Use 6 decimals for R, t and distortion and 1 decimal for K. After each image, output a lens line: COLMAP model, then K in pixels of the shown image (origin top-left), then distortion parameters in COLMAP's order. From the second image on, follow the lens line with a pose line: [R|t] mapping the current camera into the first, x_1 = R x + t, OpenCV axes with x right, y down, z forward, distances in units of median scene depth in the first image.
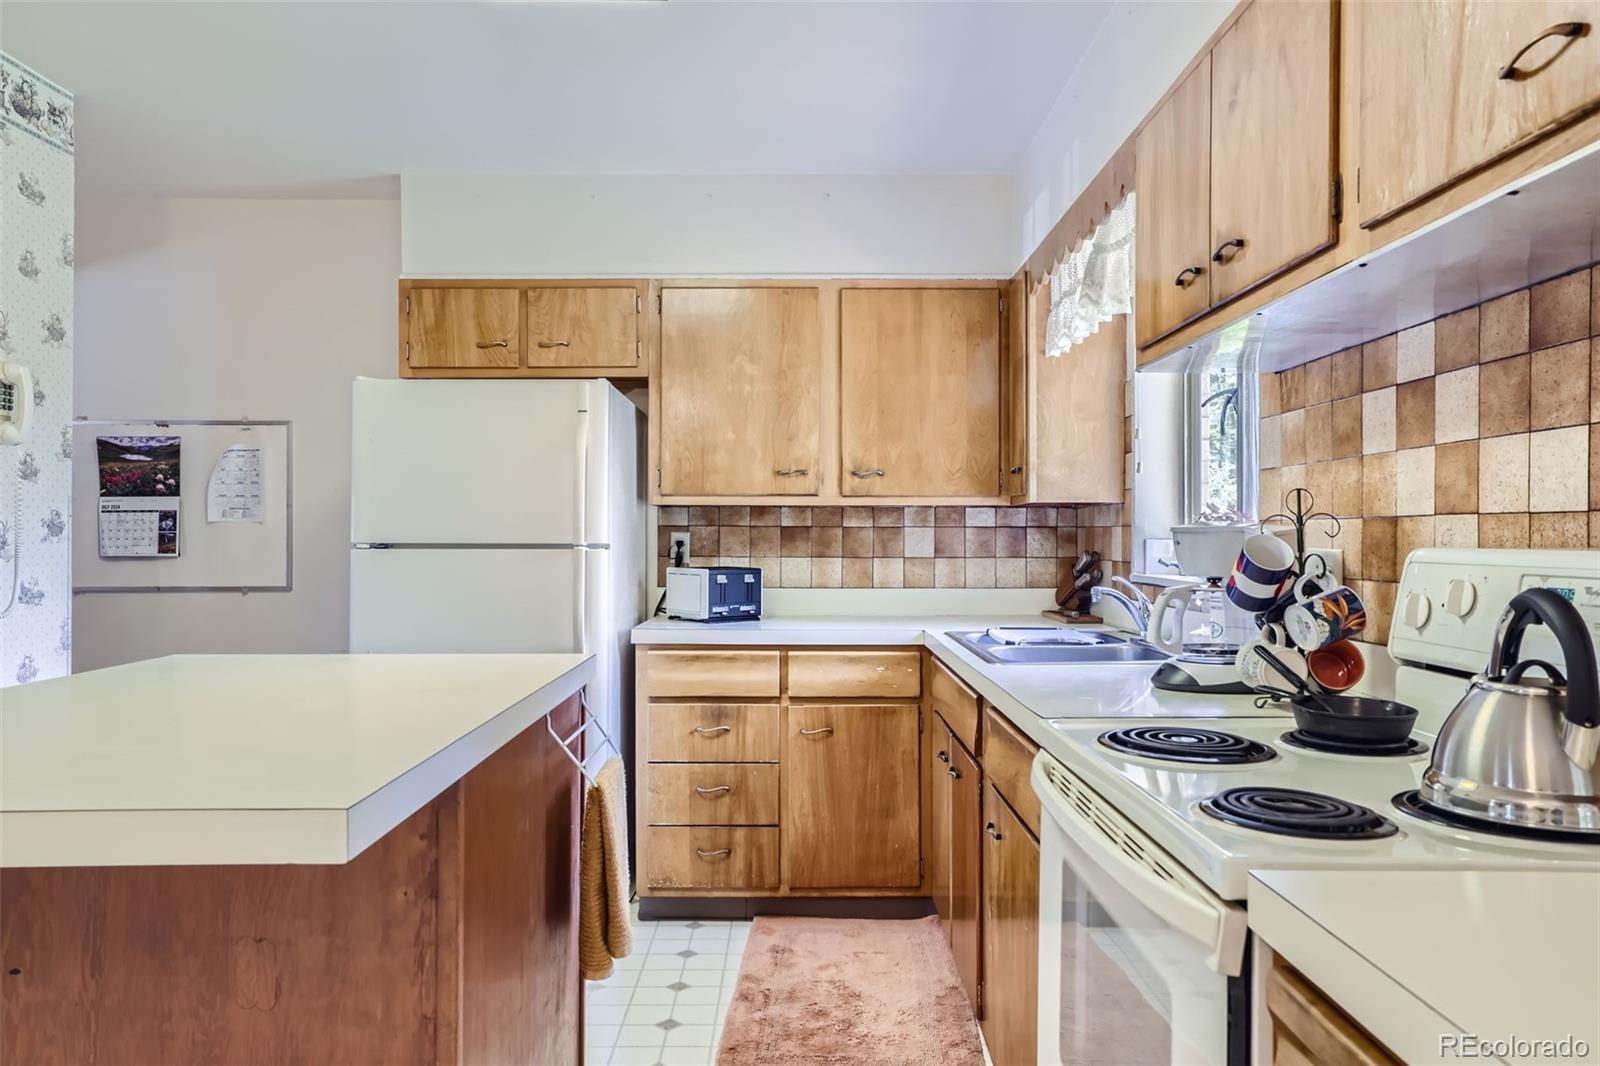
lens RADIAL K [[1095.2, 0, 822.5], [0, 1095.2, 531.7], [0, 0, 1]] dist [-0.003692, 0.000956]
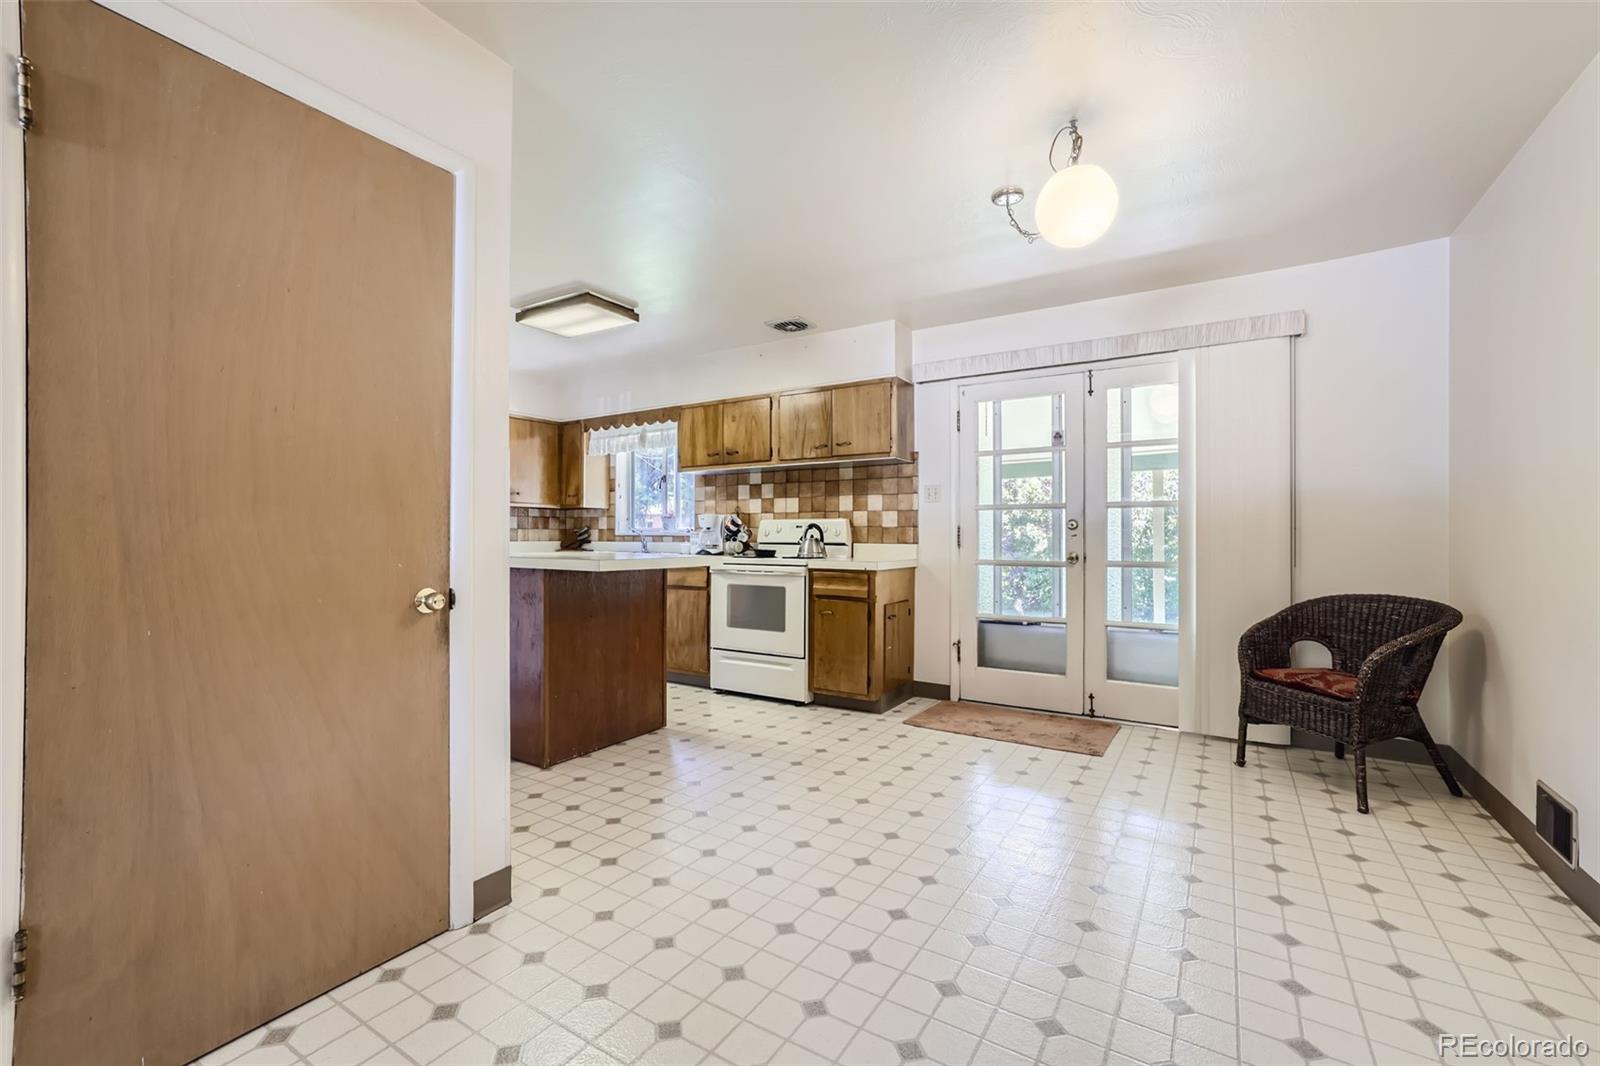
lens RADIAL K [[681.0, 0, 790.6], [0, 681.0, 534.3], [0, 0, 1]] dist [-0.030579, 0.020340]
pose [[0.552045, 0.003802, 0.833805, -0.884375], [-0.004887, 0.999987, -0.001323, 0.038340], [-0.833800, -0.003345, 0.552057, -0.357565]]
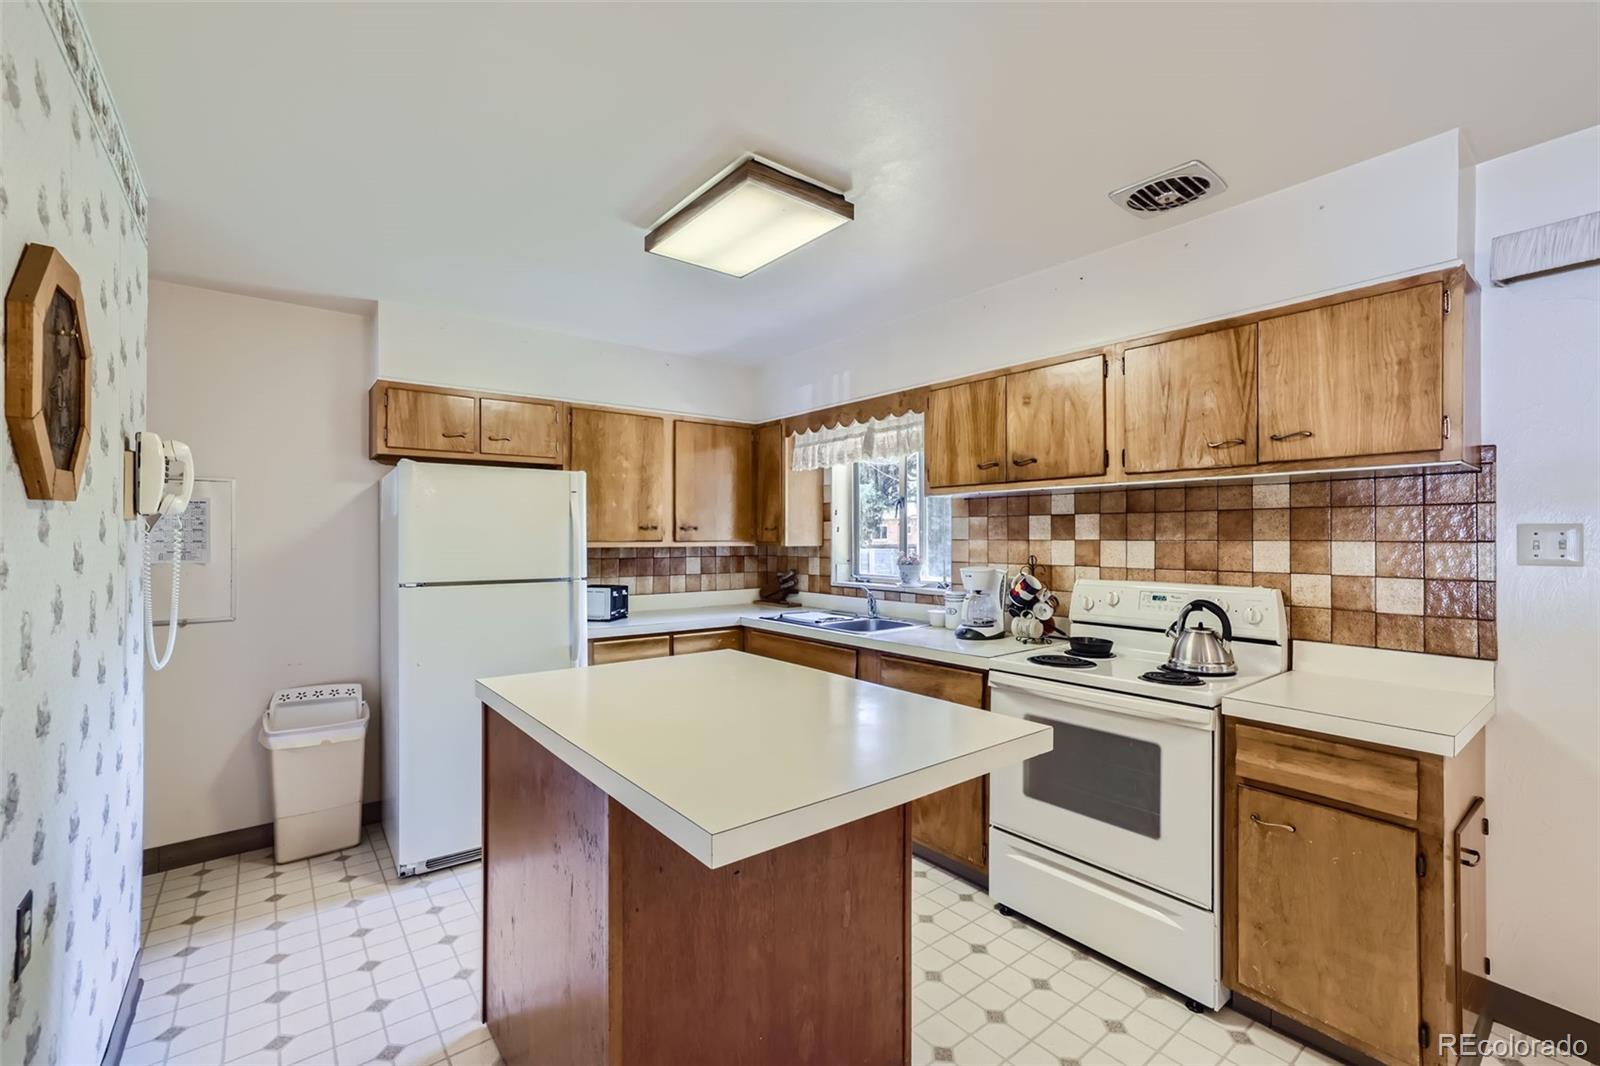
lens RADIAL K [[681.0, 0, 790.6], [0, 681.0, 534.3], [0, 0, 1]] dist [-0.030579, 0.020340]
pose [[0.799276, 0.001399, 0.600962, -0.479194], [-0.001865, 0.999998, 0.000152, -0.044366], [-0.600961, -0.001242, 0.799278, 0.042174]]
